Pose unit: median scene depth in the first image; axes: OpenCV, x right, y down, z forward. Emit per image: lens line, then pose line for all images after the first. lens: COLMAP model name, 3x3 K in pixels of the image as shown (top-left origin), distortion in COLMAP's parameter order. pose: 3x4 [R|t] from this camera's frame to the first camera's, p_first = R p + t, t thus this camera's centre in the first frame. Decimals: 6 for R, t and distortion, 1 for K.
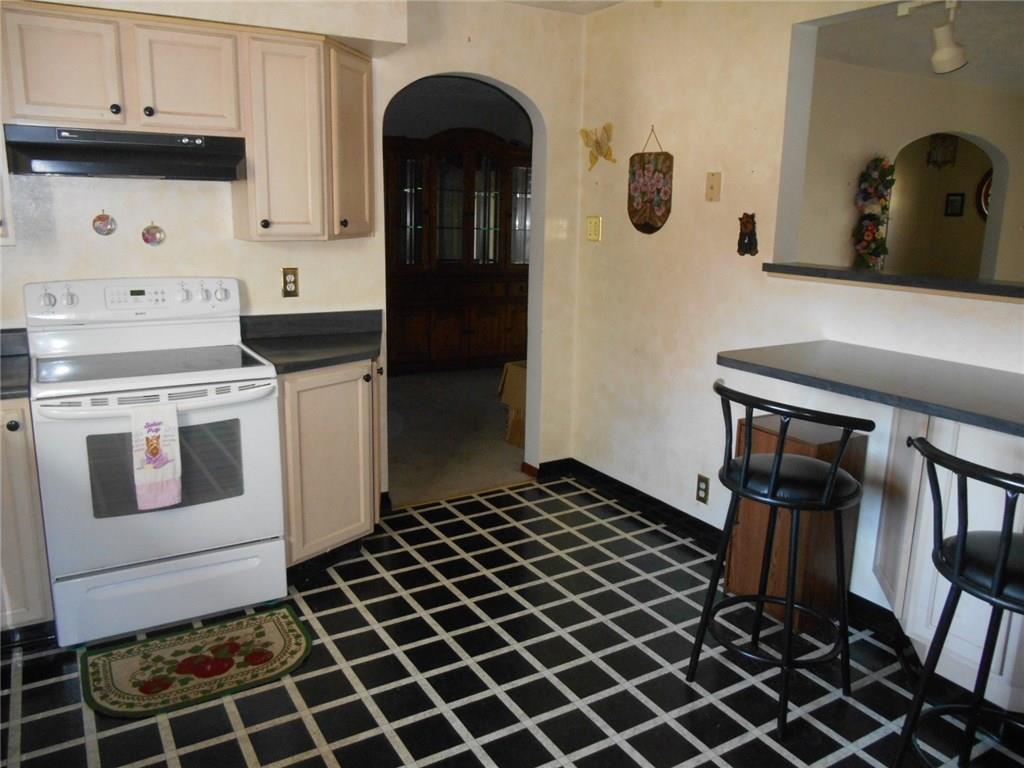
lens RADIAL K [[817.5, 0, 512.0], [0, 817.5, 384.0], [0, 0, 1]] dist [-0.005863, -0.005575]
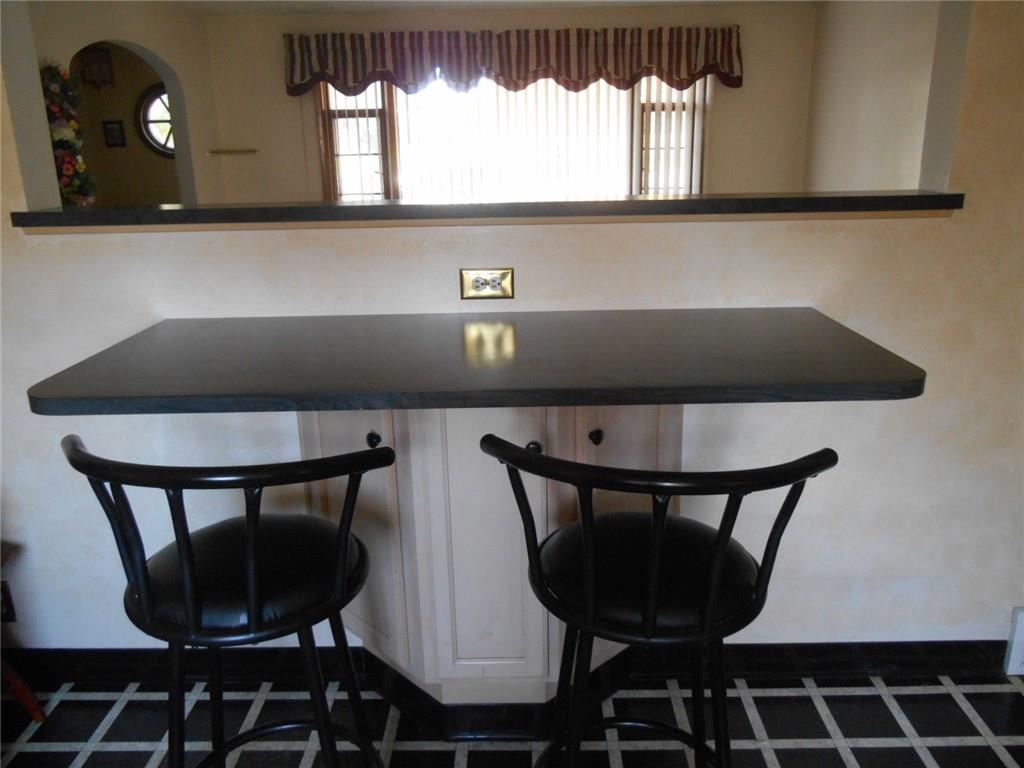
lens RADIAL K [[817.5, 0, 512.0], [0, 817.5, 384.0], [0, 0, 1]] dist [-0.005863, -0.005575]
pose [[0.554402, -0.266168, 0.788539, 0.008668], [0.211144, 0.961463, 0.176088, -0.033879], [-0.805020, 0.068872, 0.589237, 0.224023]]
